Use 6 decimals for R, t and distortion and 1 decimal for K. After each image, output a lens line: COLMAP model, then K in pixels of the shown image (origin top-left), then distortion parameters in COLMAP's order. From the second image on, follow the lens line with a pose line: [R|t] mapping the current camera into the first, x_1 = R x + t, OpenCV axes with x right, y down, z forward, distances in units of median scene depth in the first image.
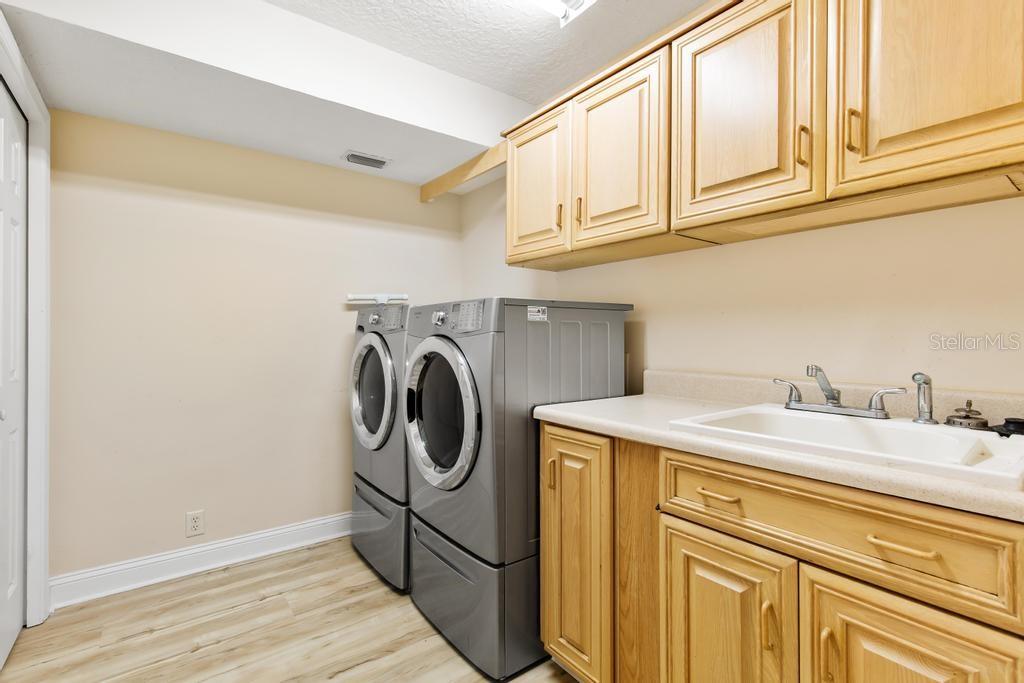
lens RADIAL K [[471.4, 0, 515.7], [0, 471.4, 338.3], [0, 0, 1]] dist [0.003776, 0.000763]
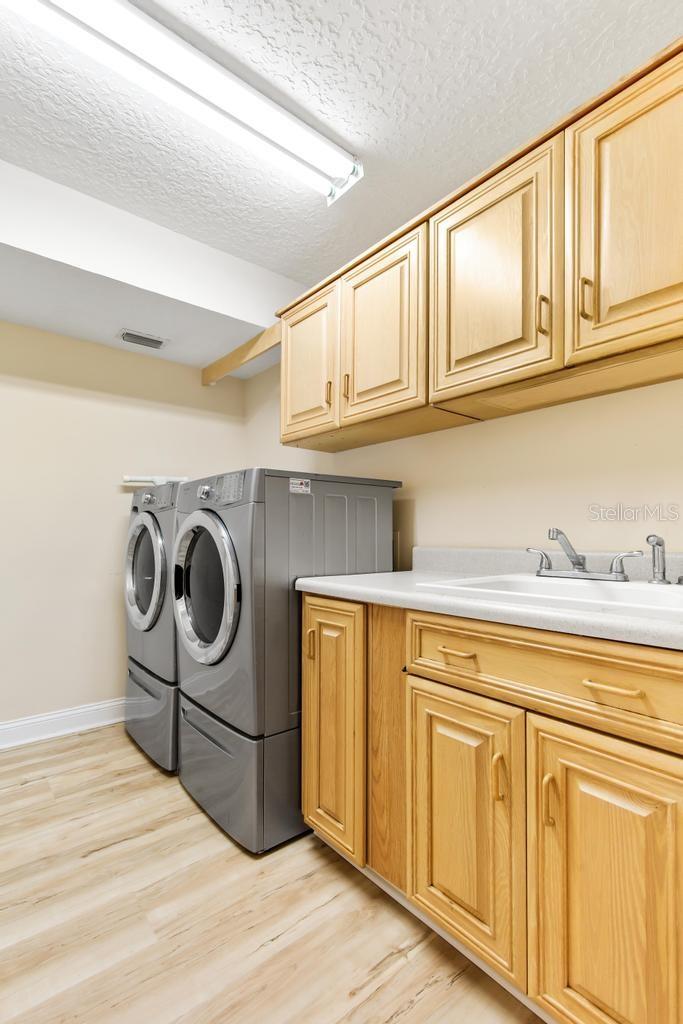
lens RADIAL K [[471.4, 0, 339.8], [0, 471.4, 530.7], [0, 0, 1]] dist [0.003776, 0.000763]
pose [[0.999135, 0.002012, 0.041538, 0.090940], [-0.001501, 0.999923, -0.012323, 0.056558], [-0.041560, 0.012250, 0.999061, -0.003736]]
